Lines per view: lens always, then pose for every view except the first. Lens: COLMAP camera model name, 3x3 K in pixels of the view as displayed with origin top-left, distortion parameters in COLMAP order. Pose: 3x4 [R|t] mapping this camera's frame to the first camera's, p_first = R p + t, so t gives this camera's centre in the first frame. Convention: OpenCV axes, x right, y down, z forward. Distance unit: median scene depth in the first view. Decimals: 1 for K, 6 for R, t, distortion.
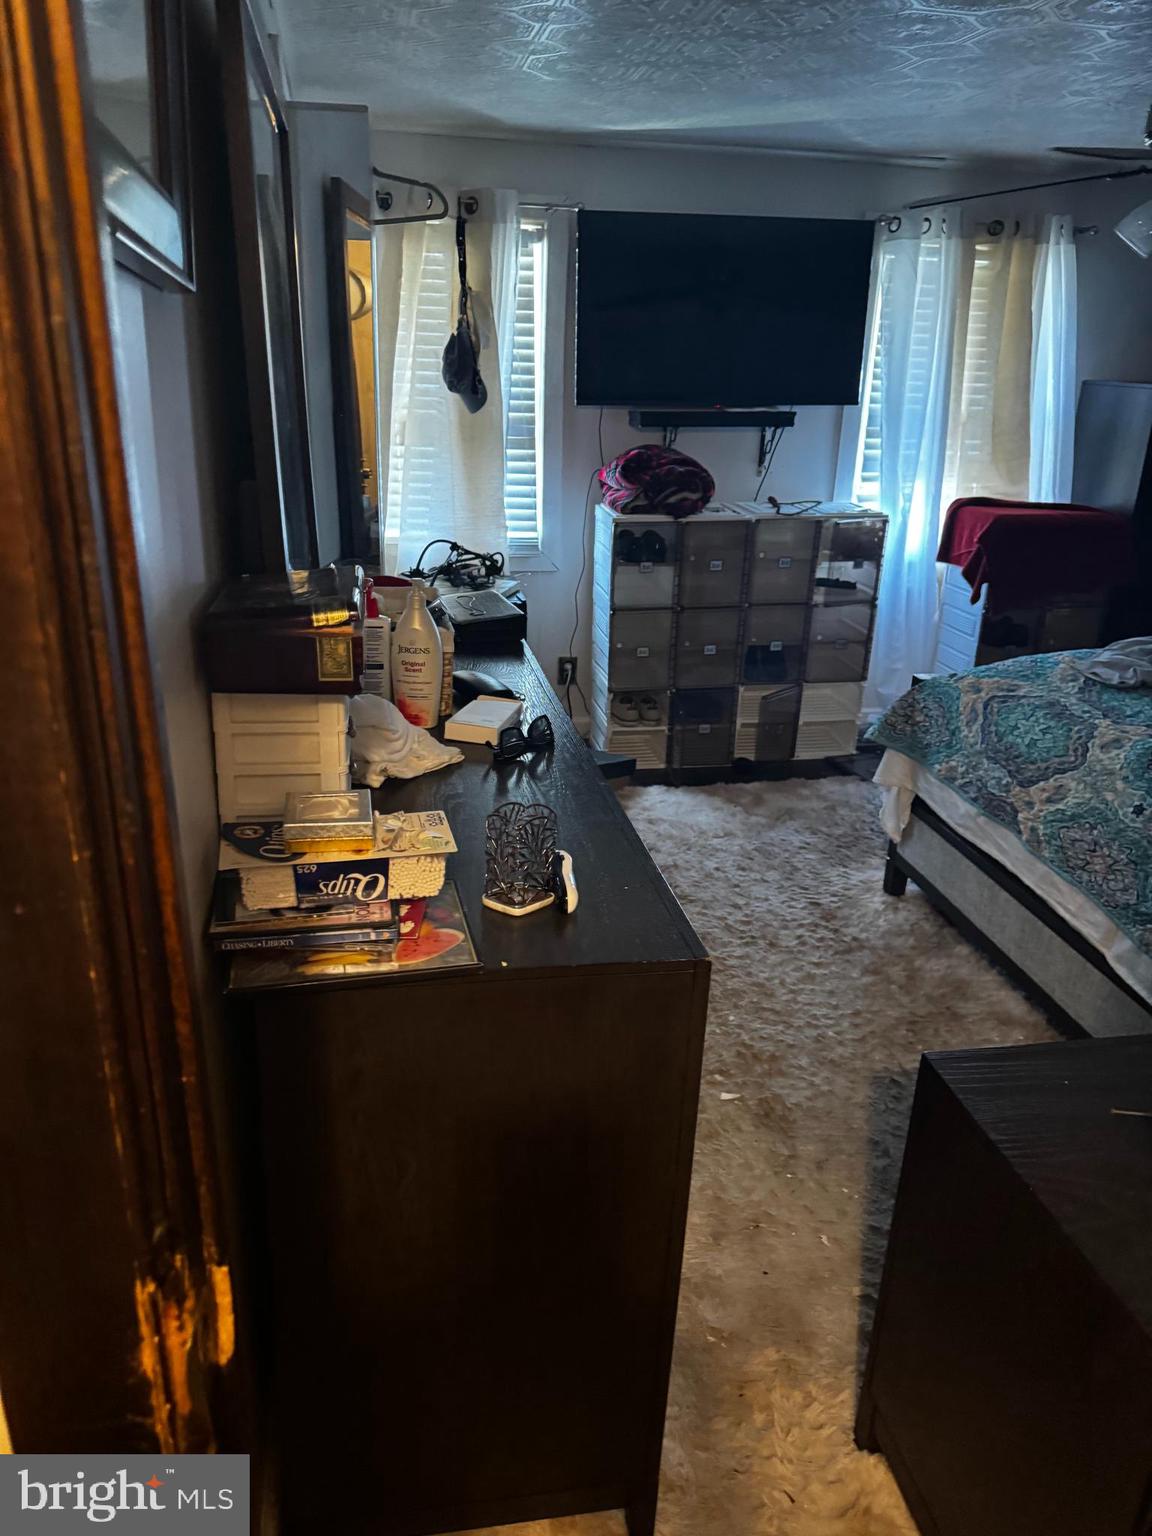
lens RADIAL K [[1087.2, 0, 561.1], [0, 1087.2, 773.8], [0, 0, 1]] dist [0.123587, -0.215124]
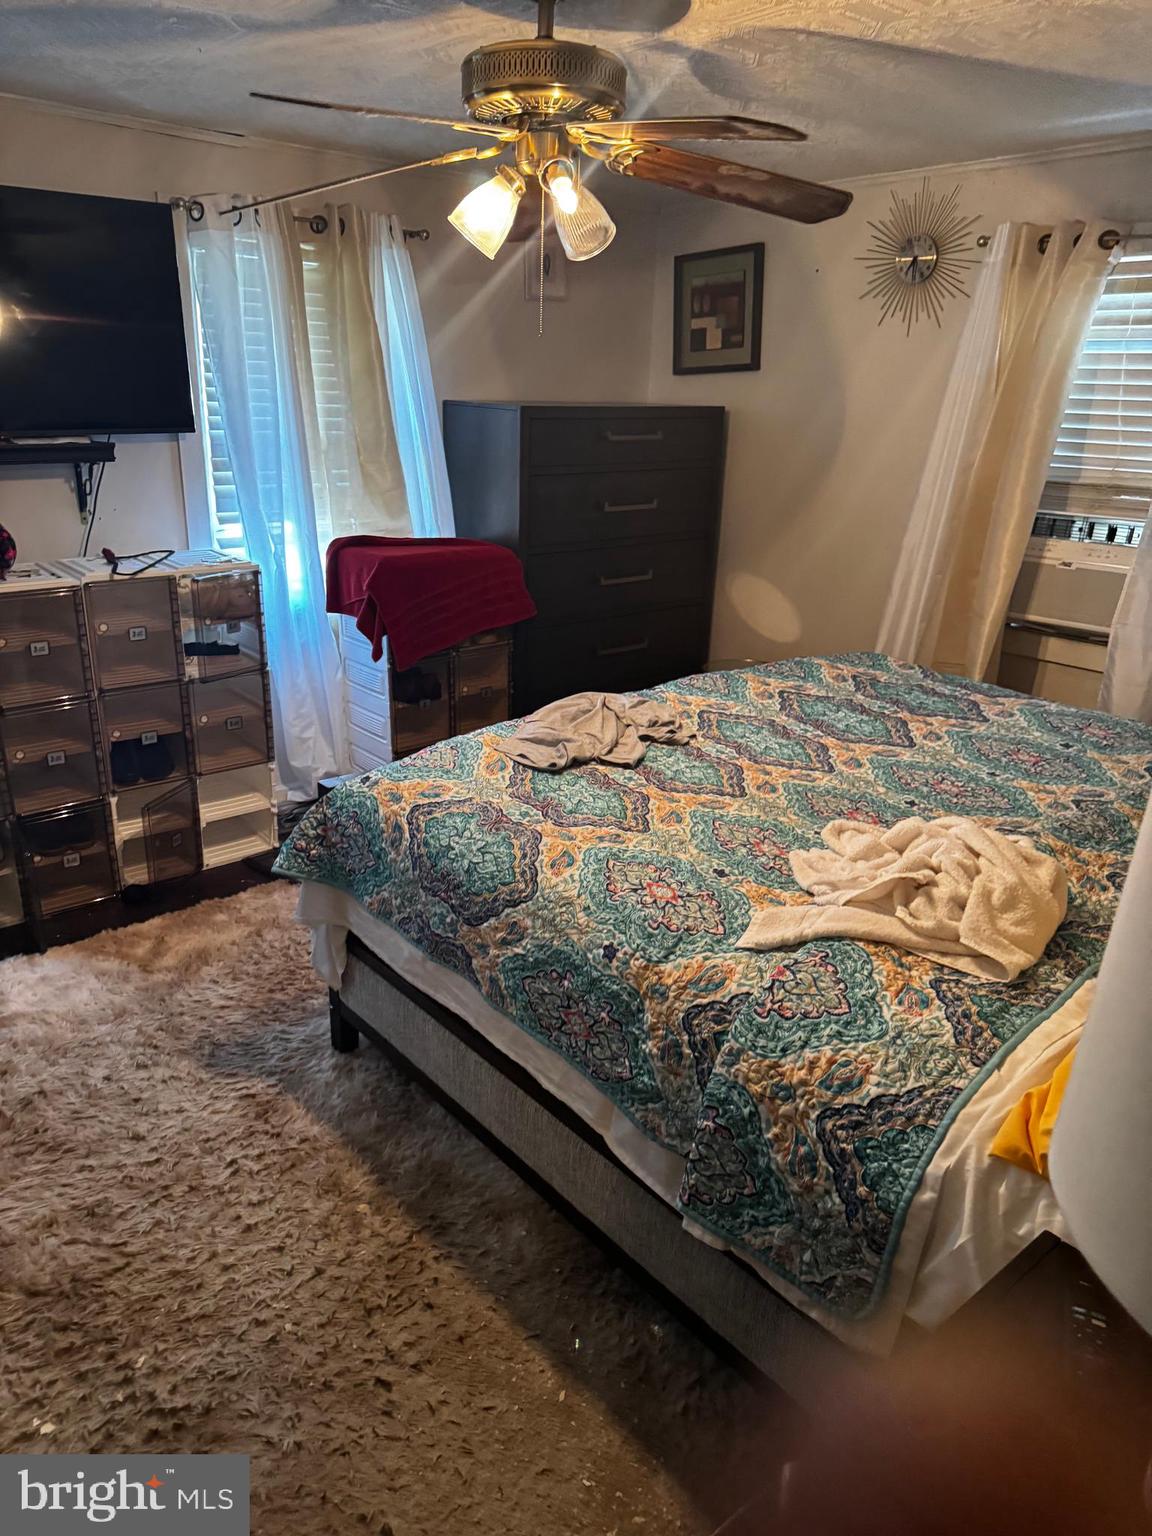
lens RADIAL K [[1087.2, 0, 561.1], [0, 1087.2, 773.8], [0, 0, 1]] dist [0.123587, -0.215124]
pose [[0.866542, -0.170765, 0.468982, 0.085763], [0.175199, 0.983927, 0.034549, -0.074120], [-0.467344, 0.052227, 0.882532, 0.186888]]
